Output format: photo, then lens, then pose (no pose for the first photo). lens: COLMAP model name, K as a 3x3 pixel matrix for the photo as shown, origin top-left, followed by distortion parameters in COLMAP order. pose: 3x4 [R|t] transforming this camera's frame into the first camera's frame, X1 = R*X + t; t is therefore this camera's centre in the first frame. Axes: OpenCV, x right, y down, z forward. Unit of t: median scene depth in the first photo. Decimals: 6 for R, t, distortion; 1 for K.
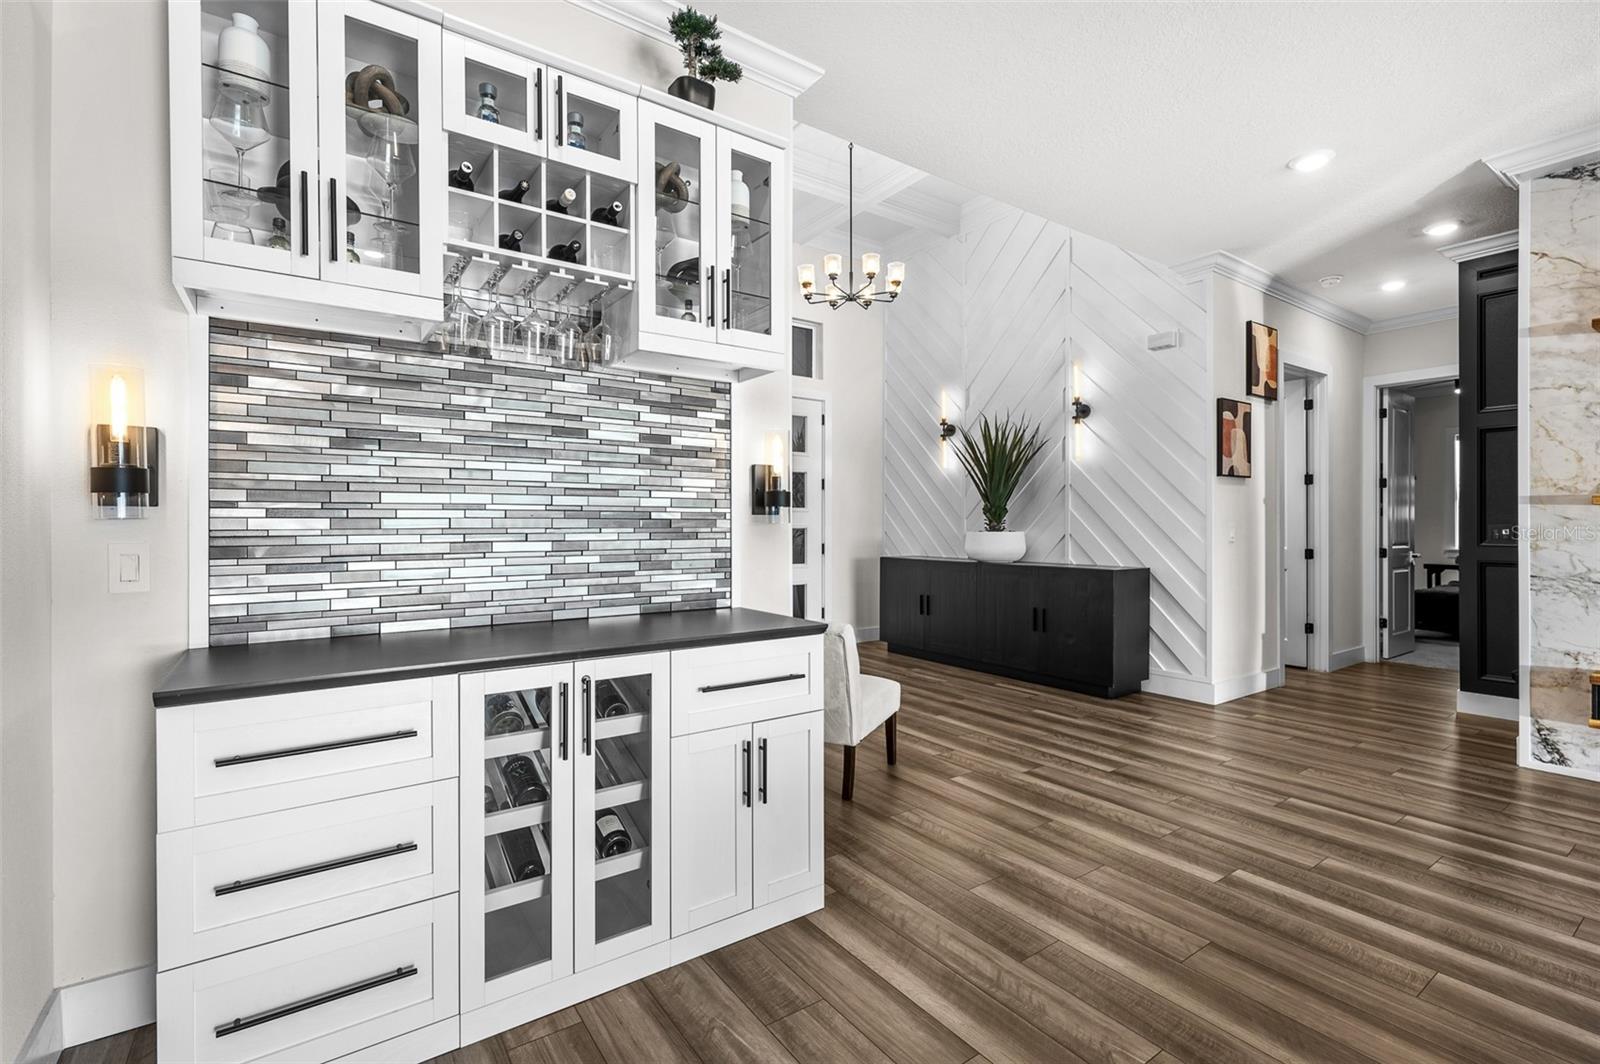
lens RADIAL K [[693.0, 0, 811.5], [0, 693.0, 524.2], [0, 0, 1]] dist [-0.000383, -0.000107]
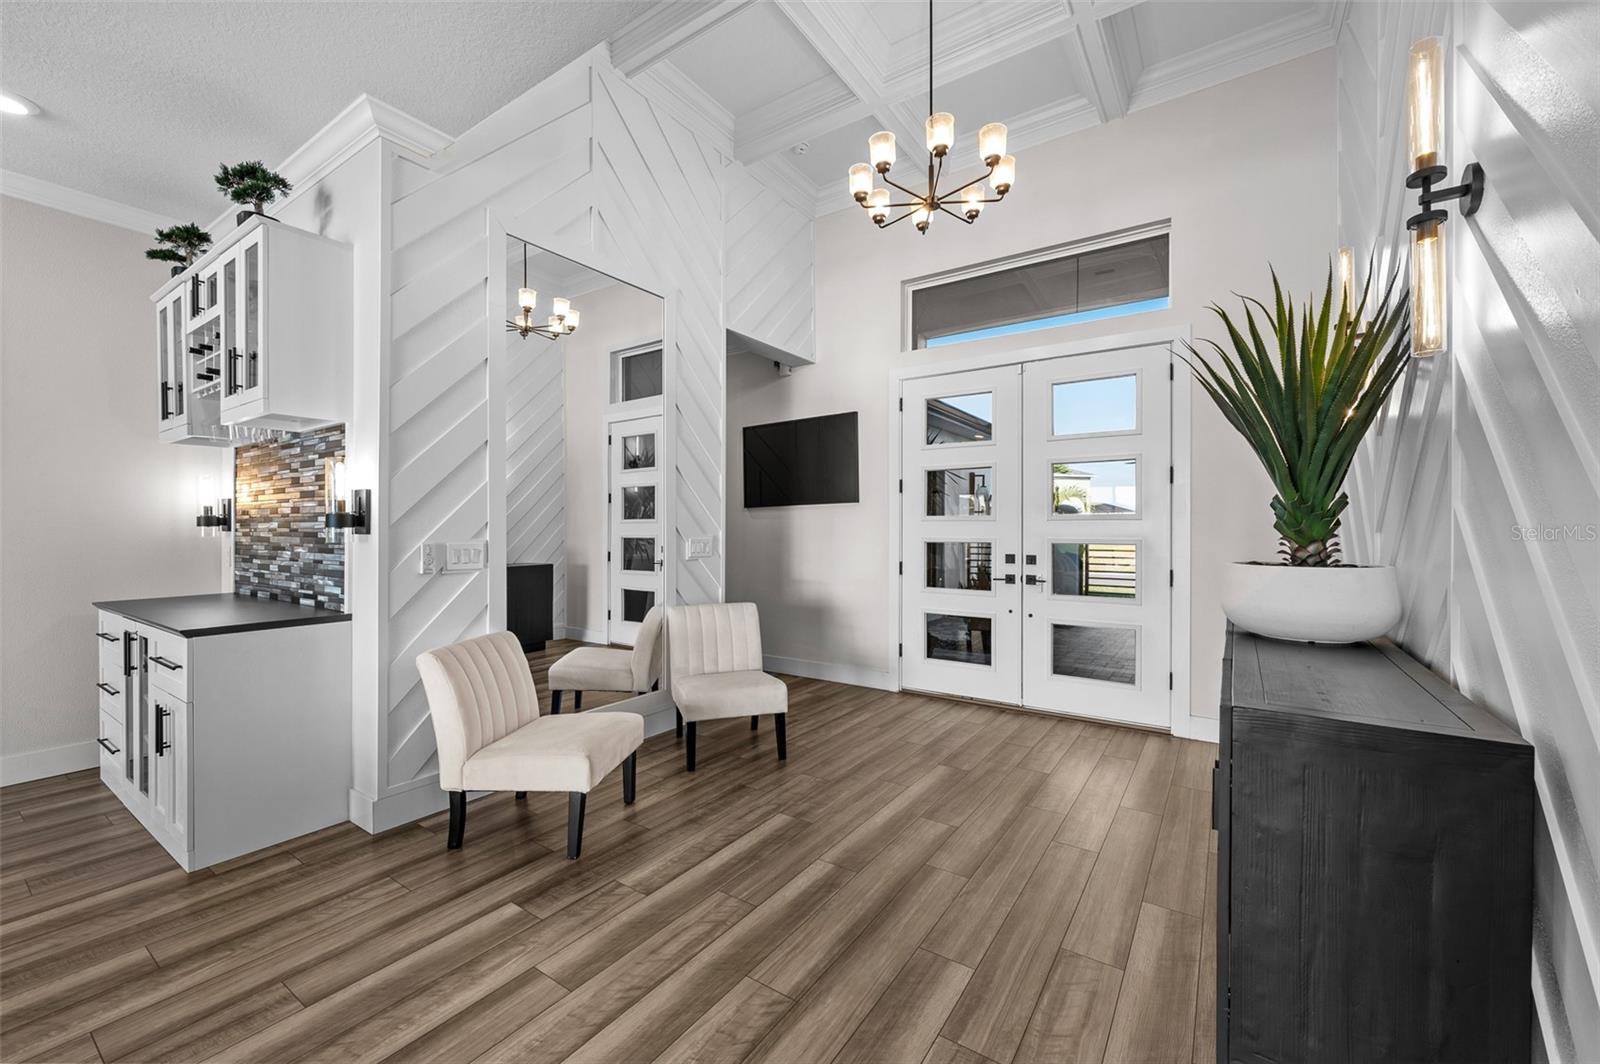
lens RADIAL K [[638.8, 0, 804.7], [0, 638.8, 530.4], [0, 0, 1]] dist [0.000637, 0.000059]
pose [[0.372293, -0.001018, -0.928114, 0.551019], [-0.003030, 0.999993, -0.002312, -0.009012], [0.928110, 0.003673, 0.372288, 0.621353]]
